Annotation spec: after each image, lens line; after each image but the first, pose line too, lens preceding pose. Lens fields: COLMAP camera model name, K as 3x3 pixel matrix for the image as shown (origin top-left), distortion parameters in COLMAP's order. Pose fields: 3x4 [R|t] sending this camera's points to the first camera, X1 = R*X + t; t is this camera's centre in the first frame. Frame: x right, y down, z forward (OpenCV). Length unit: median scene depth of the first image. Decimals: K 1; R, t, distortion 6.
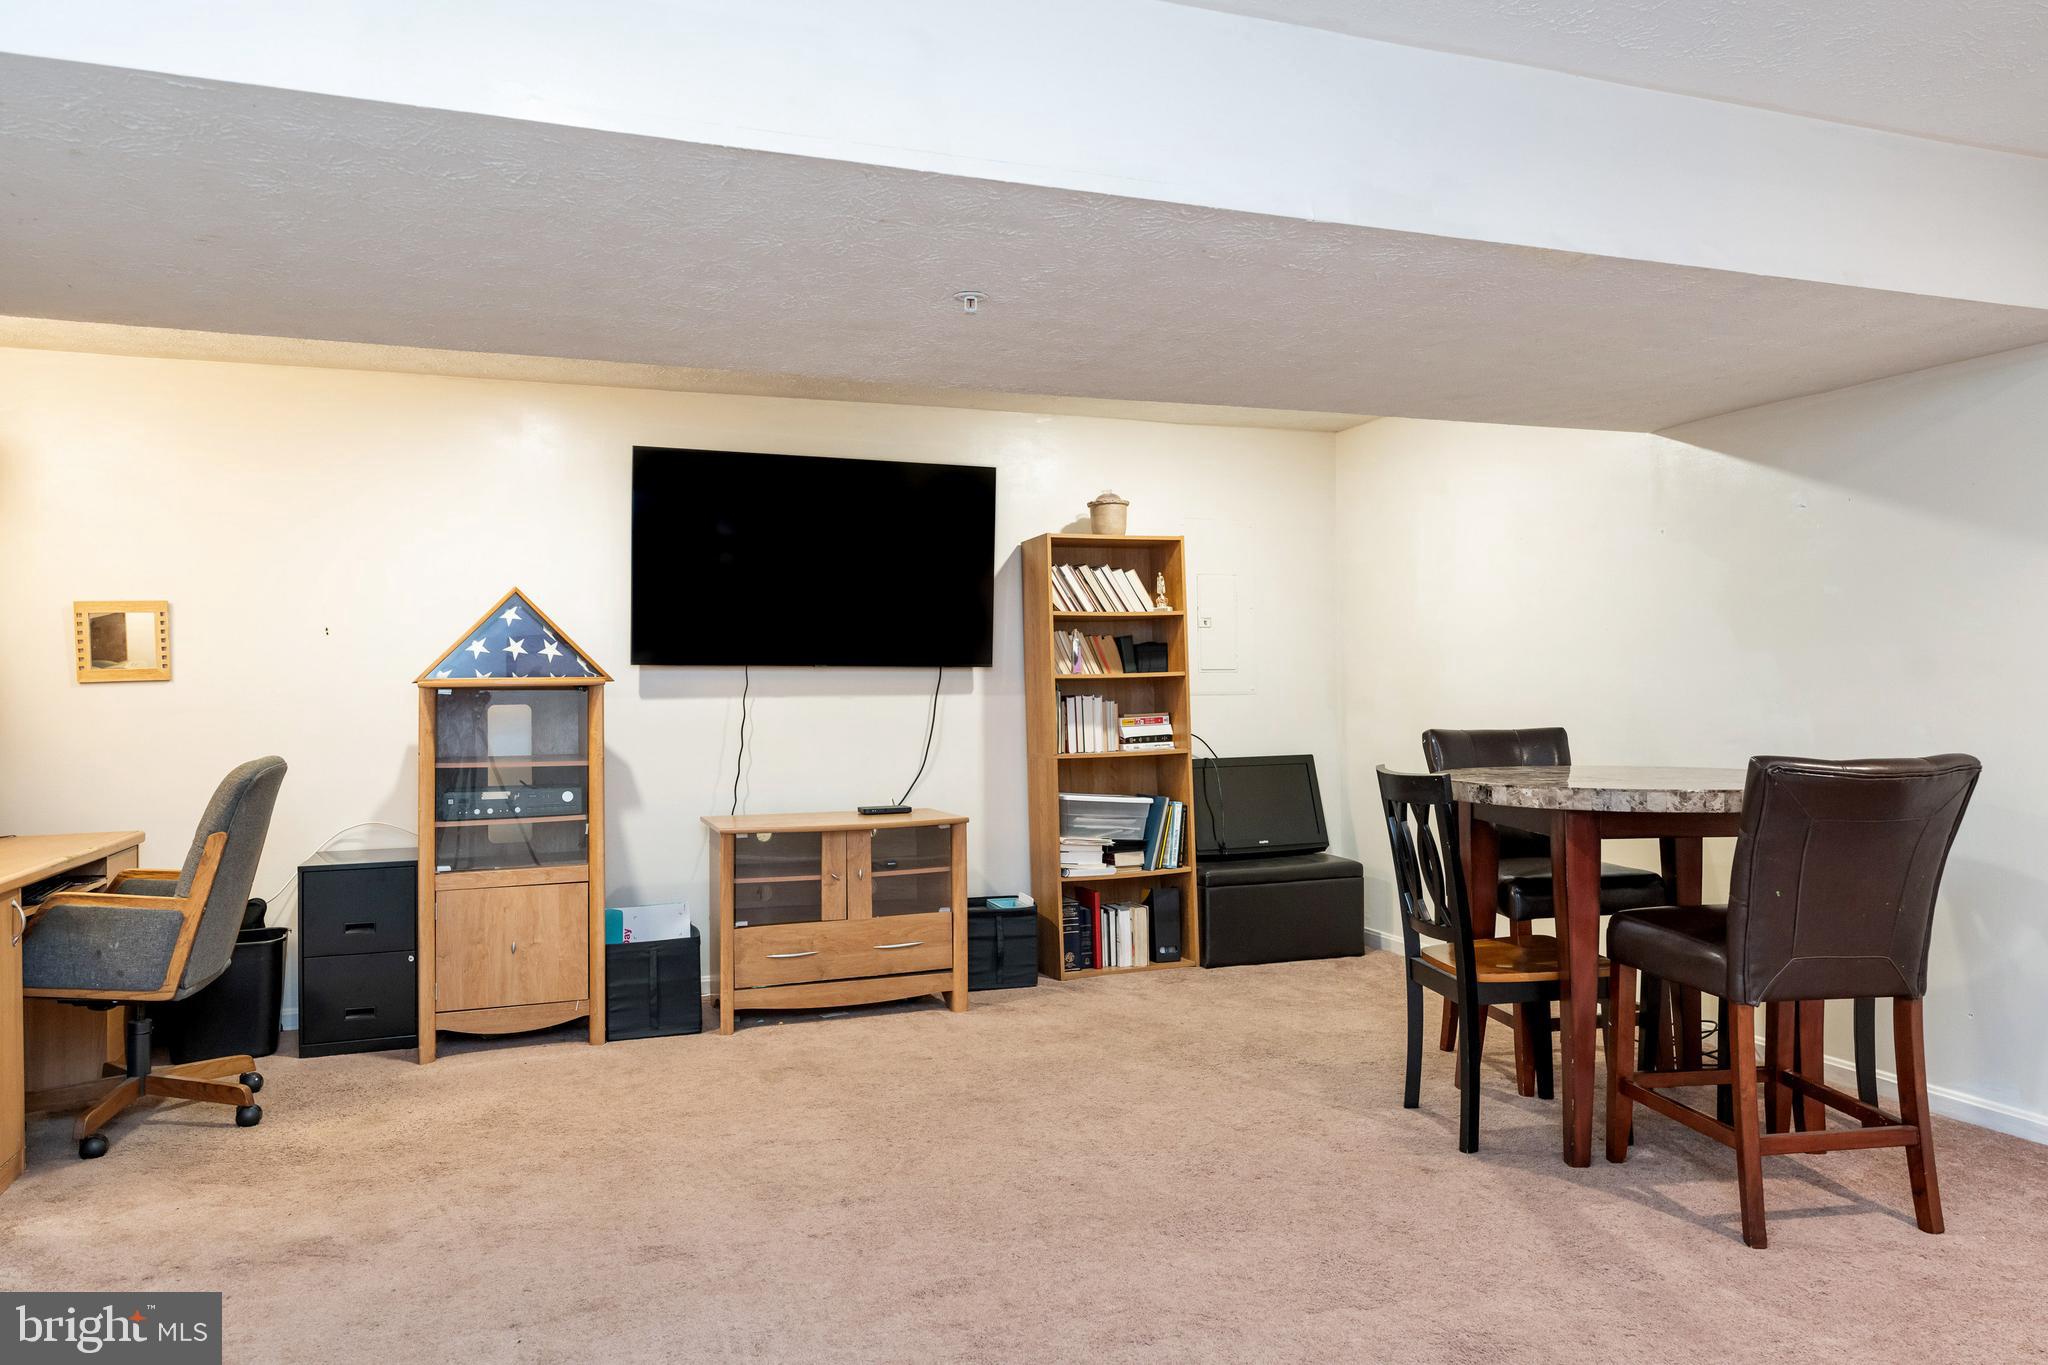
lens RADIAL K [[1412.3, 0, 1030.5], [0, 1412.3, 669.9], [0, 0, 1]] dist [-0.001055, -0.001398]
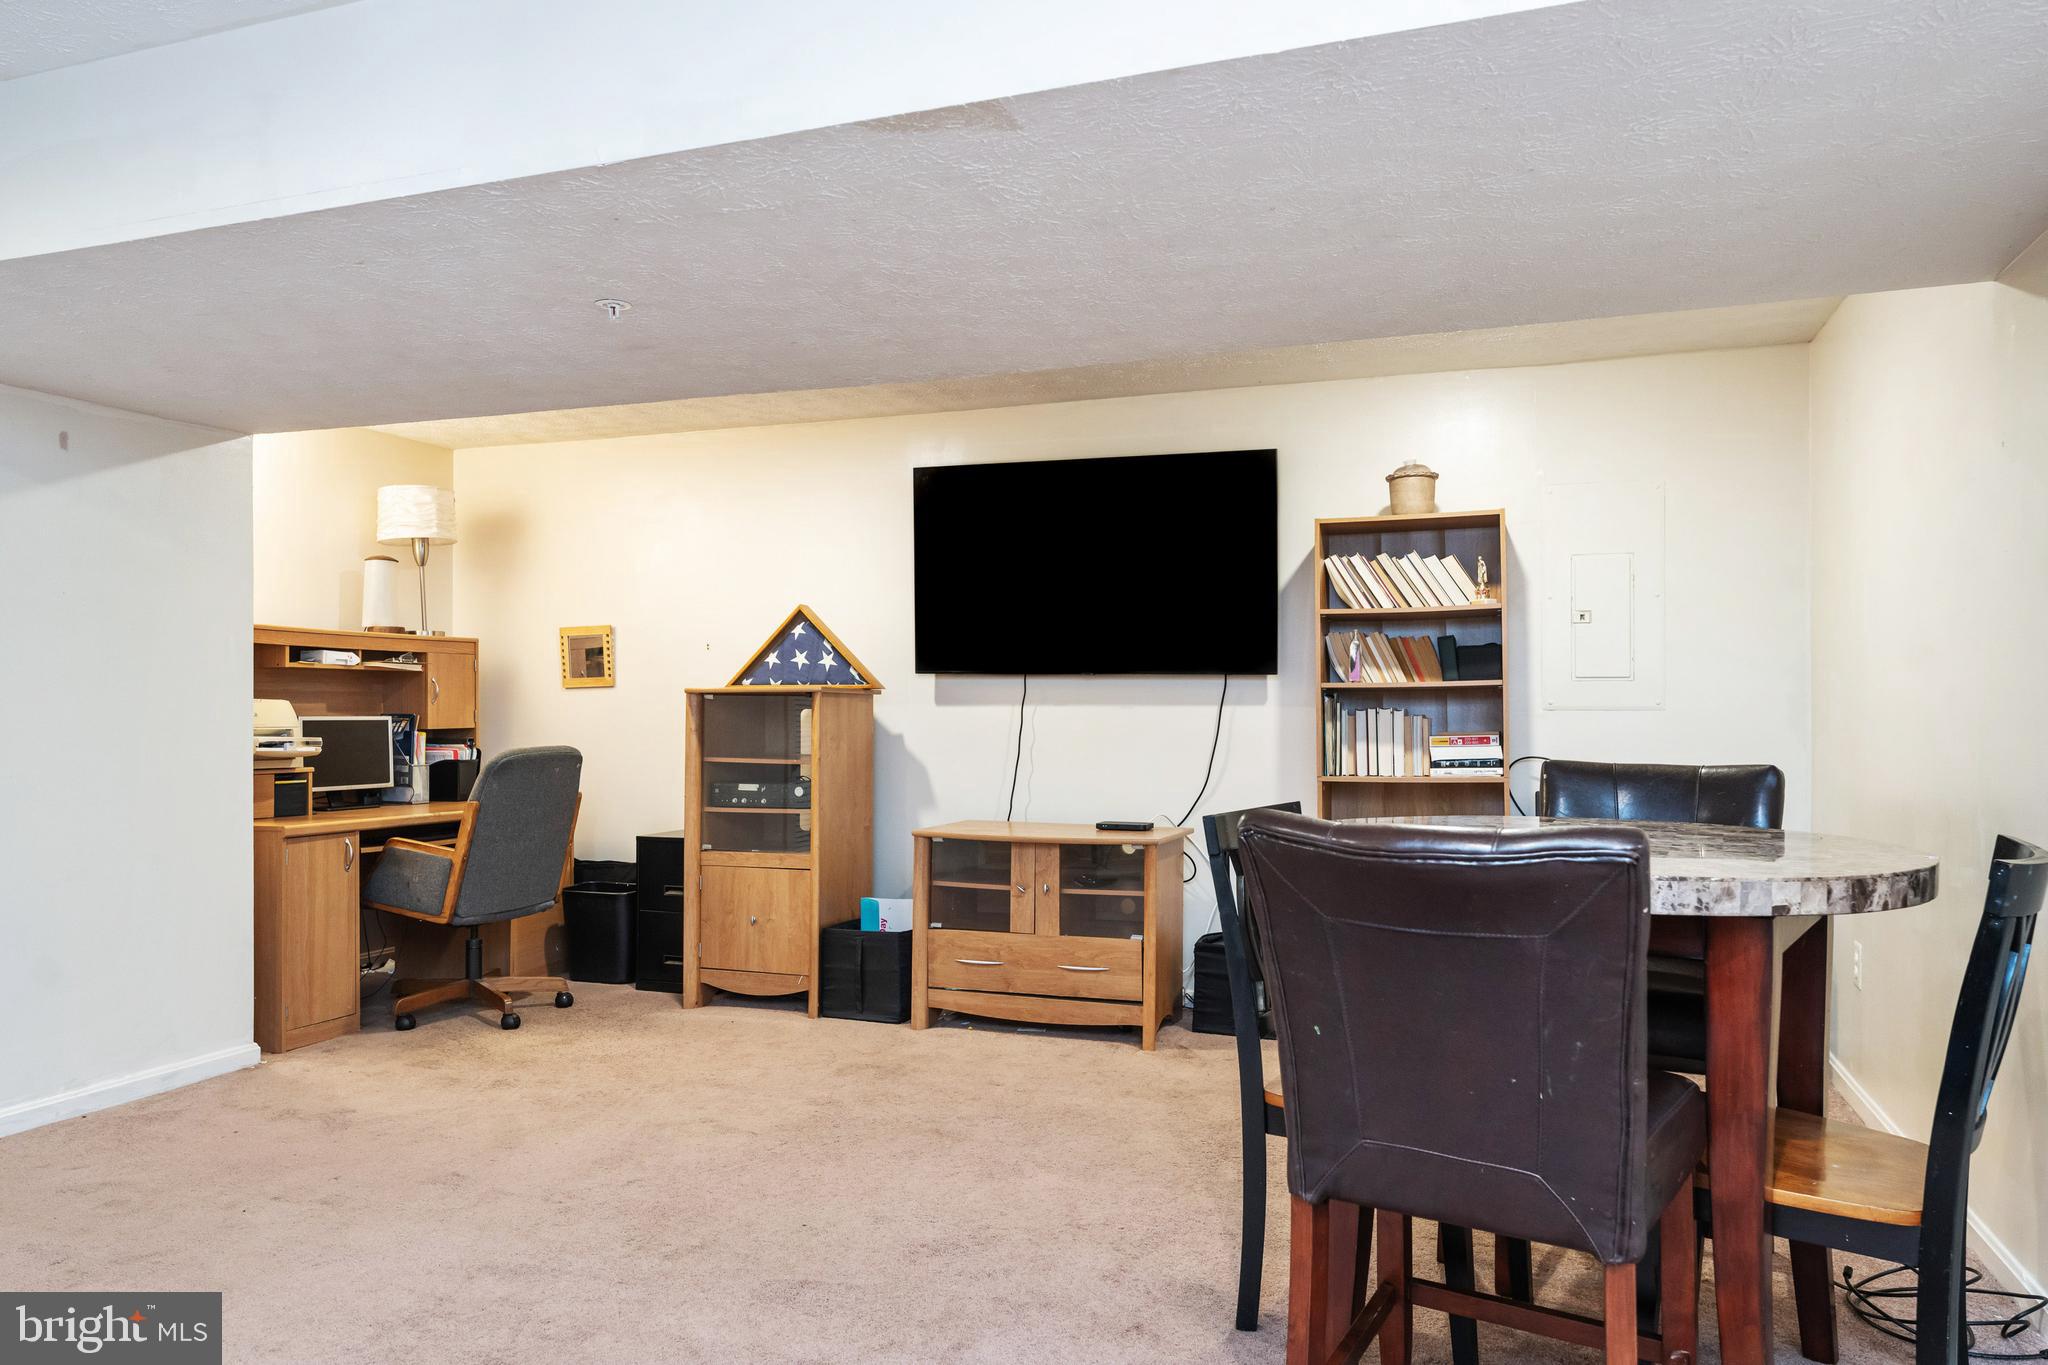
lens RADIAL K [[1412.3, 0, 1024.7], [0, 1412.3, 699.9], [0, 0, 1]] dist [-0.001055, -0.001398]
pose [[0.747034, 0.009412, -0.664720, 0.514295], [0.000634, 0.999889, 0.014870, 0.000528], [0.664786, -0.011530, 0.746945, 0.269646]]
